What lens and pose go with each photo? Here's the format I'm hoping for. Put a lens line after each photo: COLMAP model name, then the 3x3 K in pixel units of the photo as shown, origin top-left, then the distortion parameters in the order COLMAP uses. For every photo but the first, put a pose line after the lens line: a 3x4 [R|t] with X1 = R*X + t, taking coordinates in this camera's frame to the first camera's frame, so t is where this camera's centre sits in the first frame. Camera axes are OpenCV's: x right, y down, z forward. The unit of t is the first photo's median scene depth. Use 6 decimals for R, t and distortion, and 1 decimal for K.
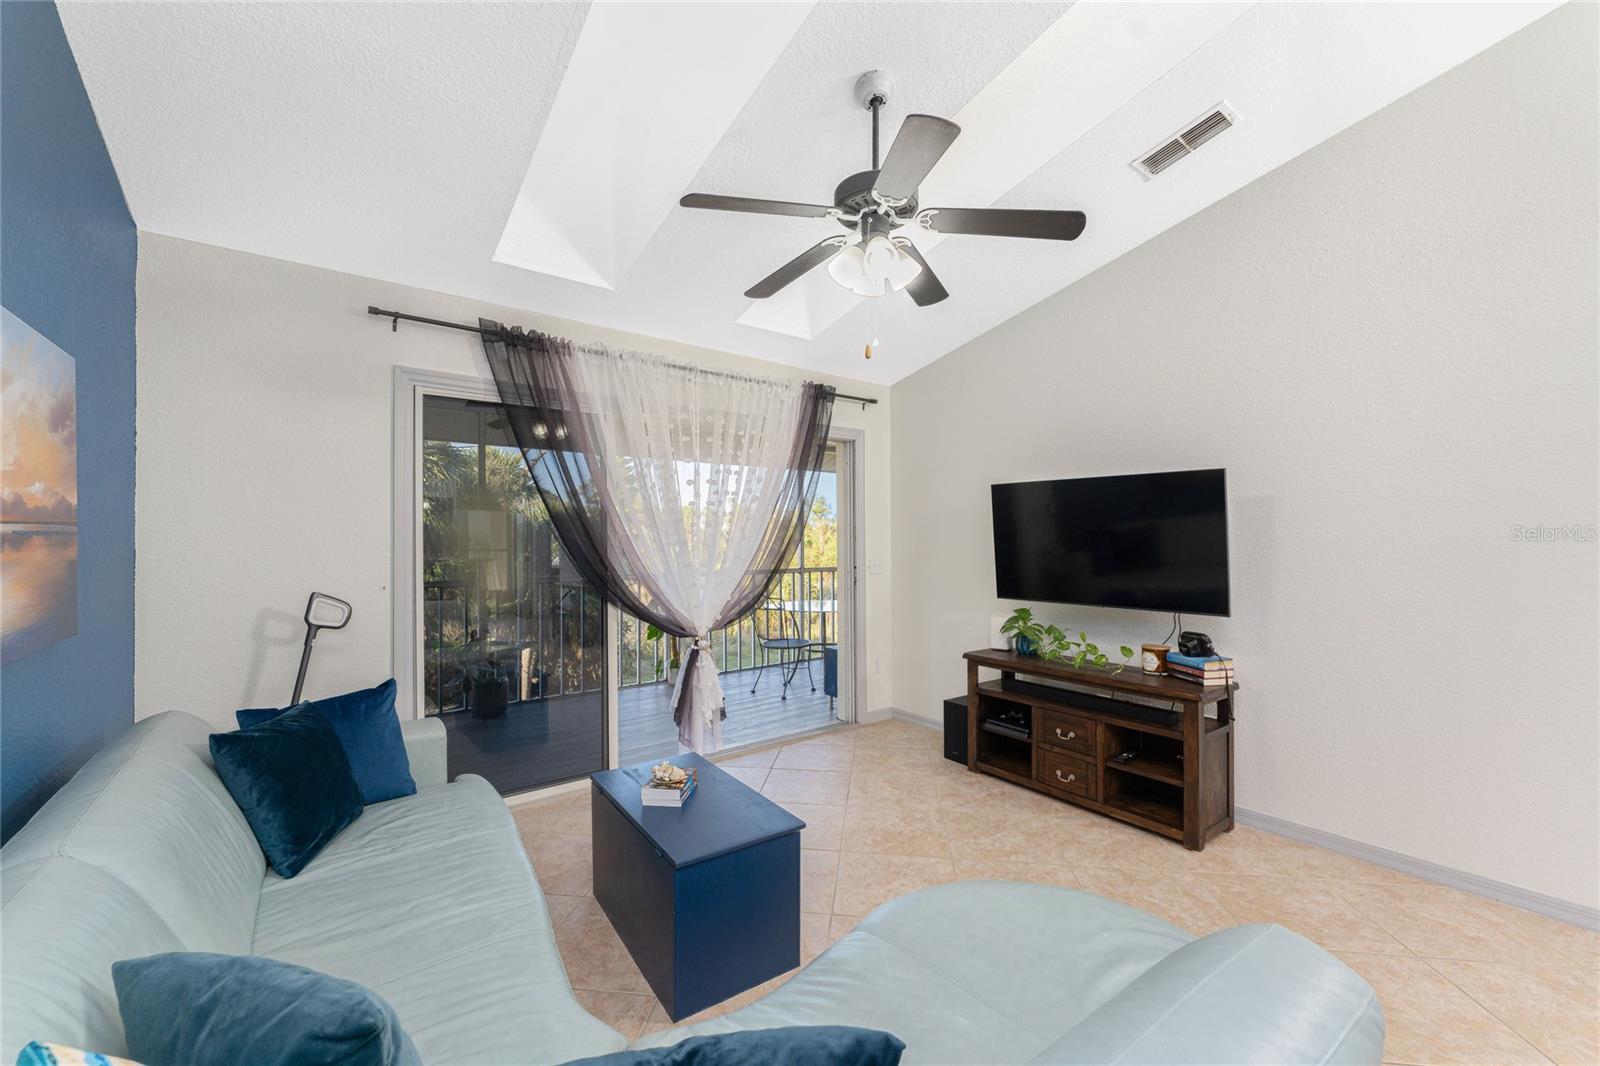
lens RADIAL K [[634.2, 0, 801.4], [0, 634.2, 536.8], [0, 0, 1]] dist [-0.000772, -0.000334]
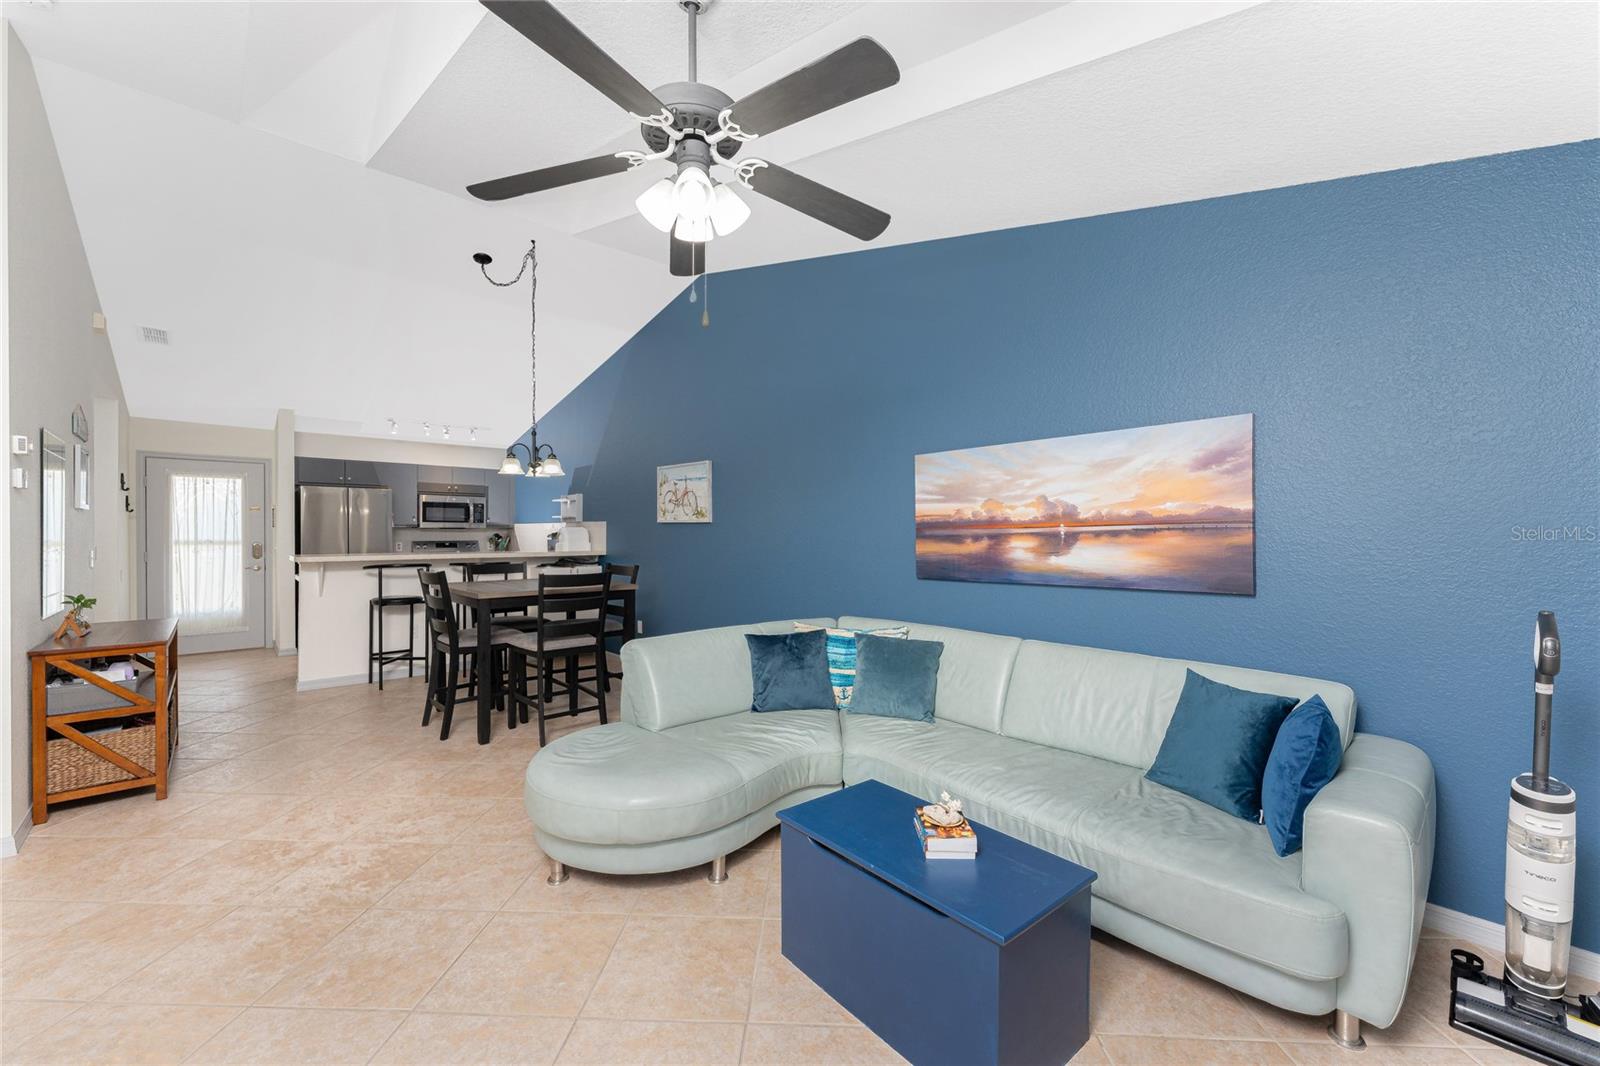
lens RADIAL K [[634.2, 0, 801.4], [0, 634.2, 536.8], [0, 0, 1]] dist [-0.000772, -0.000334]
pose [[-0.995552, 0.003122, -0.094163, 0.039148], [0.003365, 0.999991, -0.002421, 0.008608], [0.094155, -0.002728, -0.995554, 1.295005]]
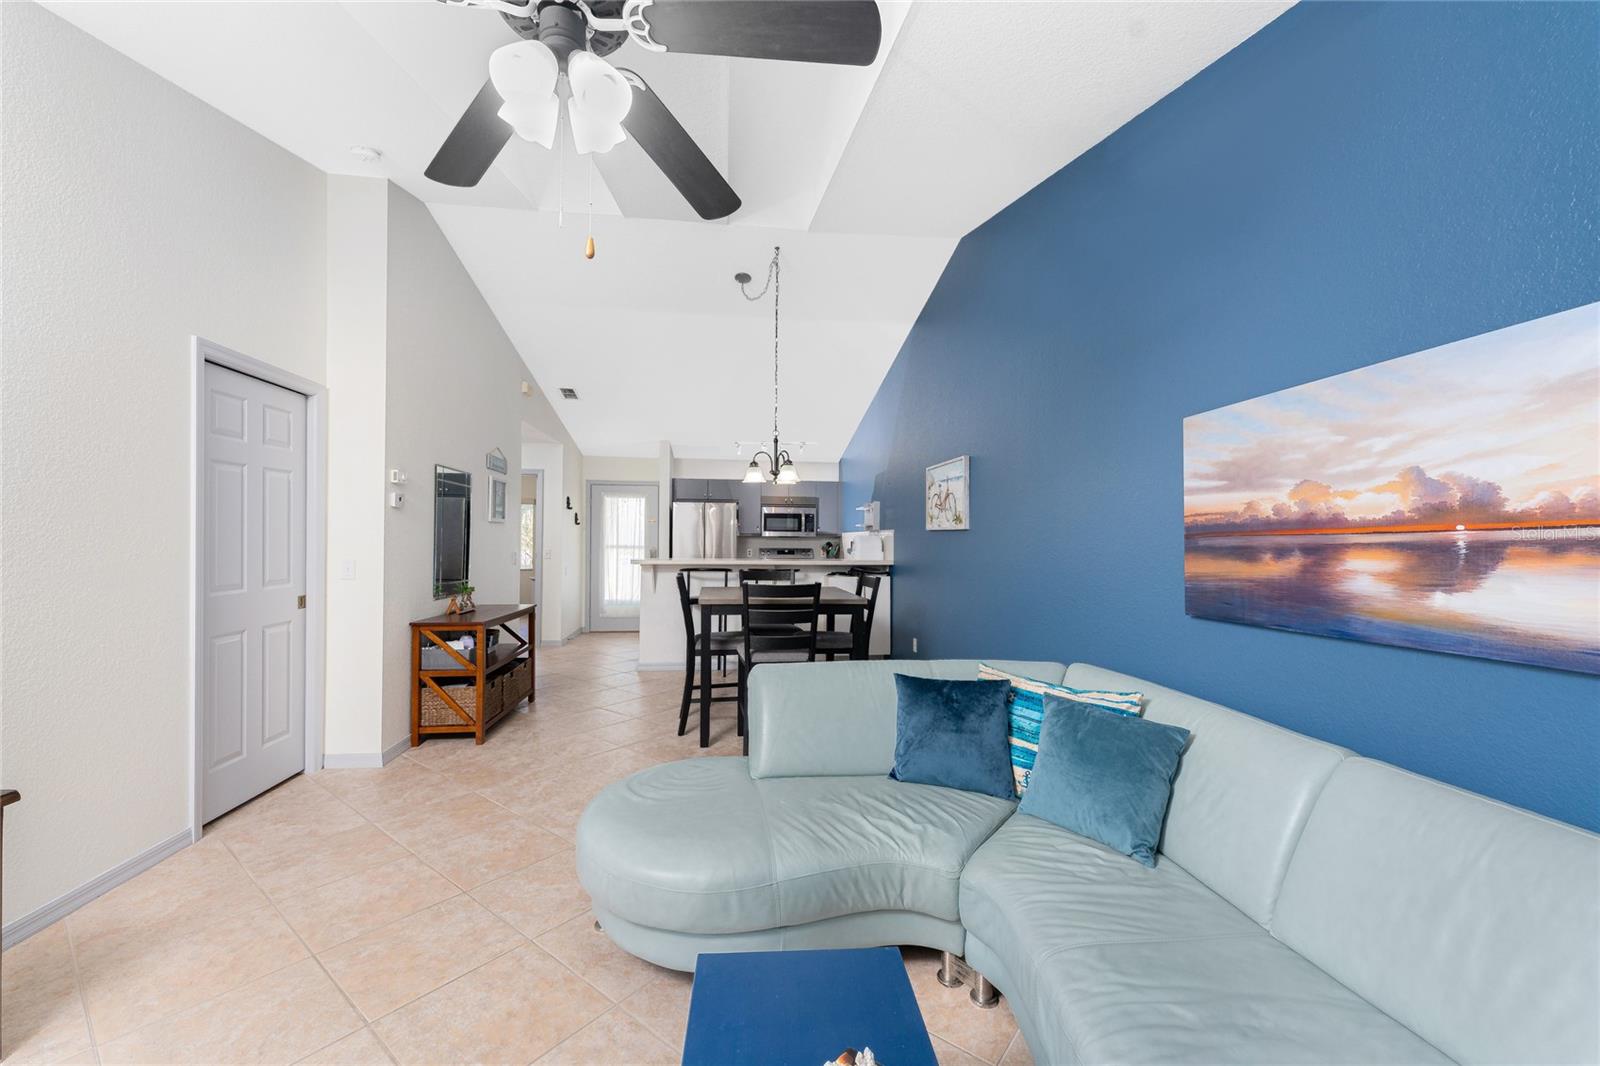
lens RADIAL K [[634.2, 0, 801.4], [0, 634.2, 536.8], [0, 0, 1]] dist [-0.000772, -0.000334]
pose [[-0.862777, 0.001204, 0.505583, -0.279526], [-0.008109, 0.999836, -0.016220, 0.007926], [-0.505519, -0.018095, -0.862626, 0.990434]]
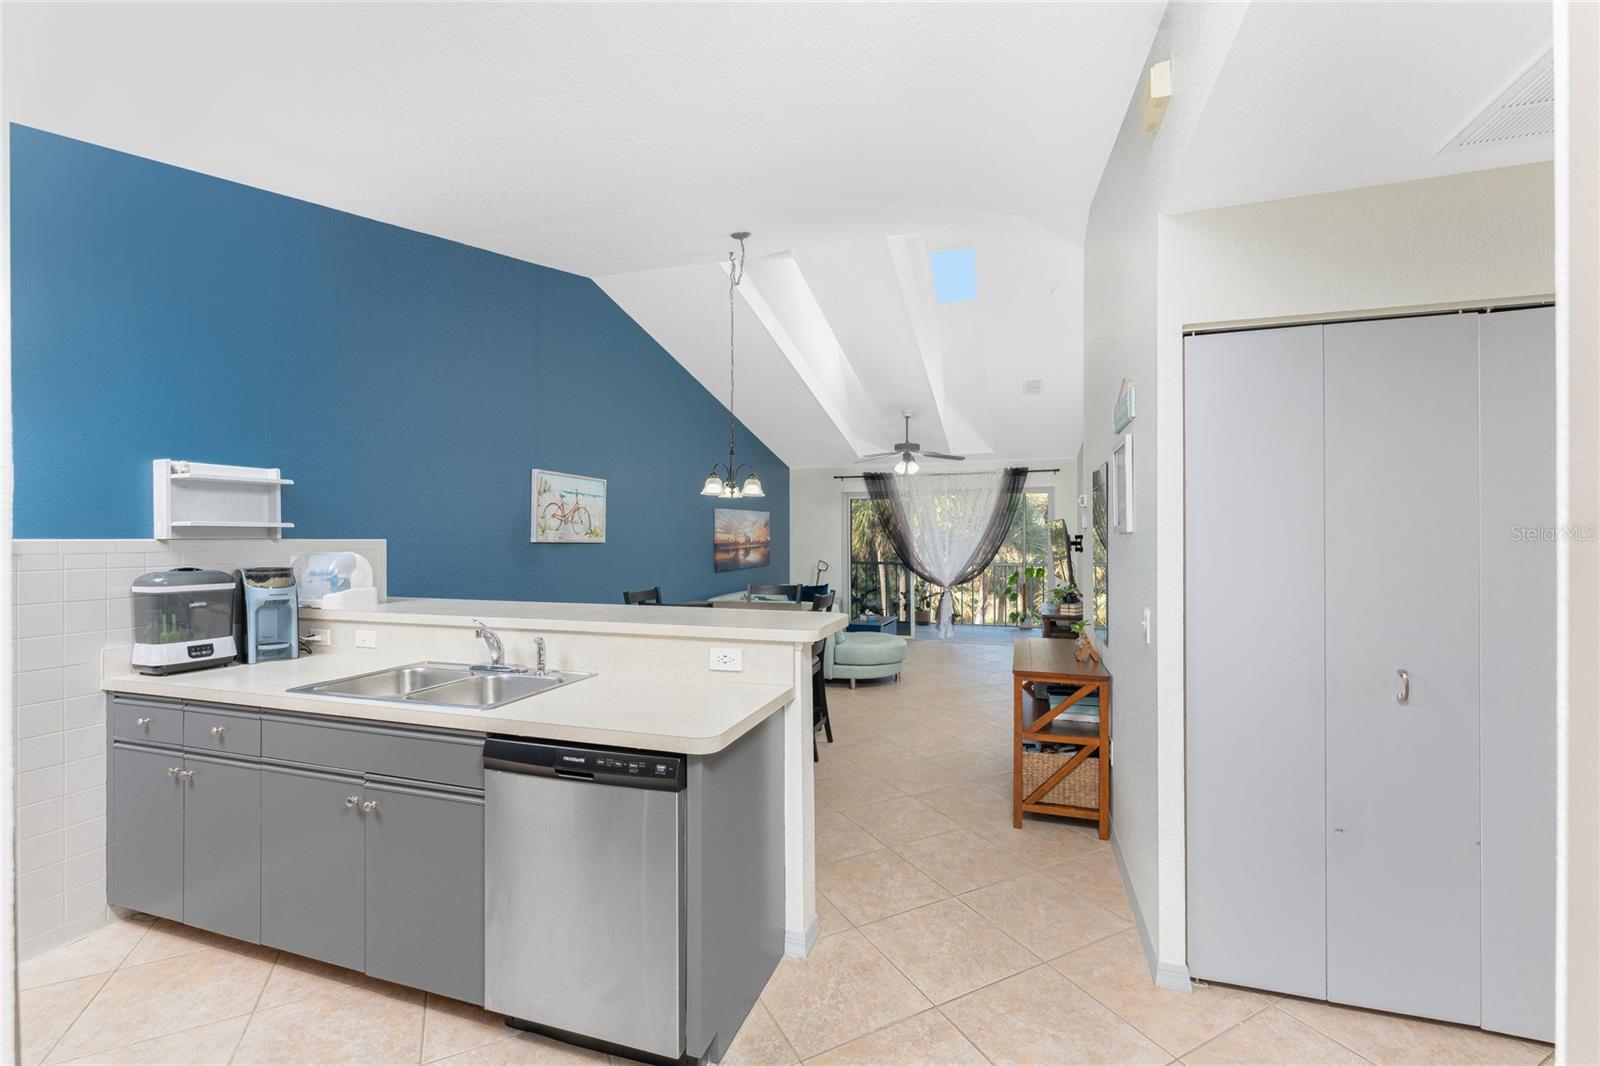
lens RADIAL K [[657.4, 0, 807.3], [0, 657.4, 538.2], [0, 0, 1]] dist [0.000988, -0.000003]
pose [[0.571611, 0.003644, -0.820516, 1.864463], [0.006008, 0.999945, 0.008626, -0.058592], [0.820503, -0.009860, 0.571558, -0.988945]]
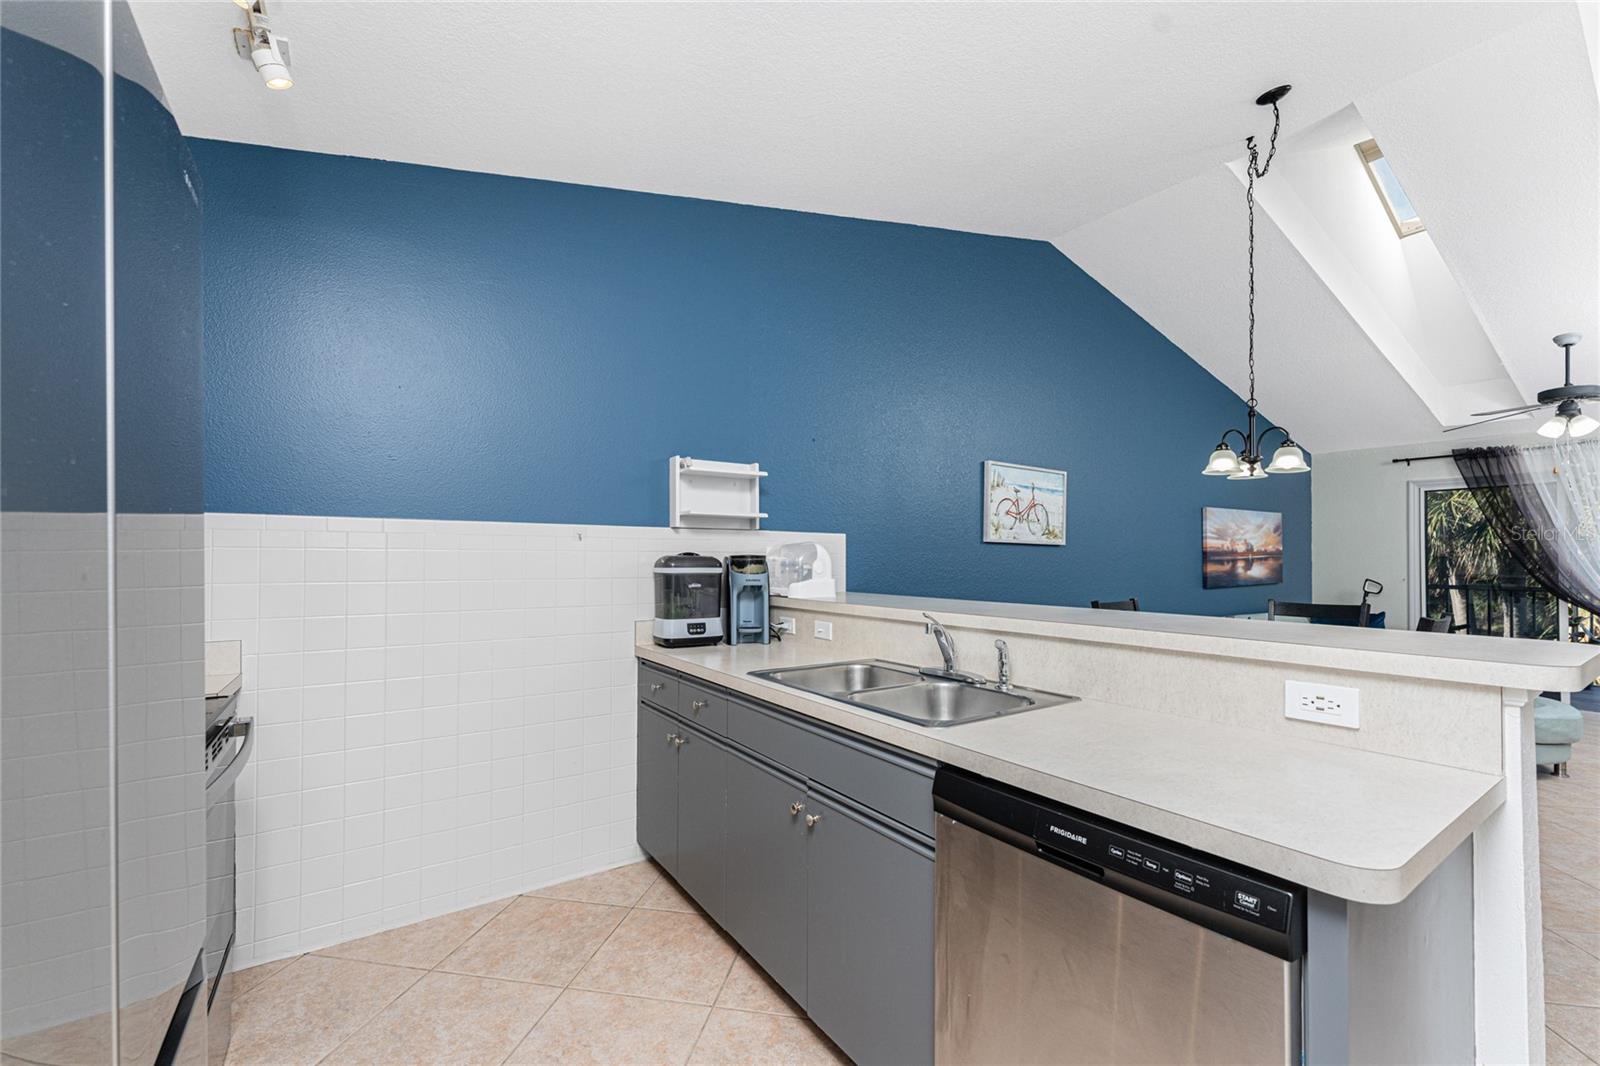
lens RADIAL K [[652.2, 0, 805.9], [0, 652.2, 552.0], [0, 0, 1]] dist [0.000512, 0.000277]
pose [[-0.045639, -0.007385, -0.998931, 1.635227], [0.005445, 0.999956, -0.007641, -0.011592], [0.998943, -0.005788, -0.045596, -0.953550]]
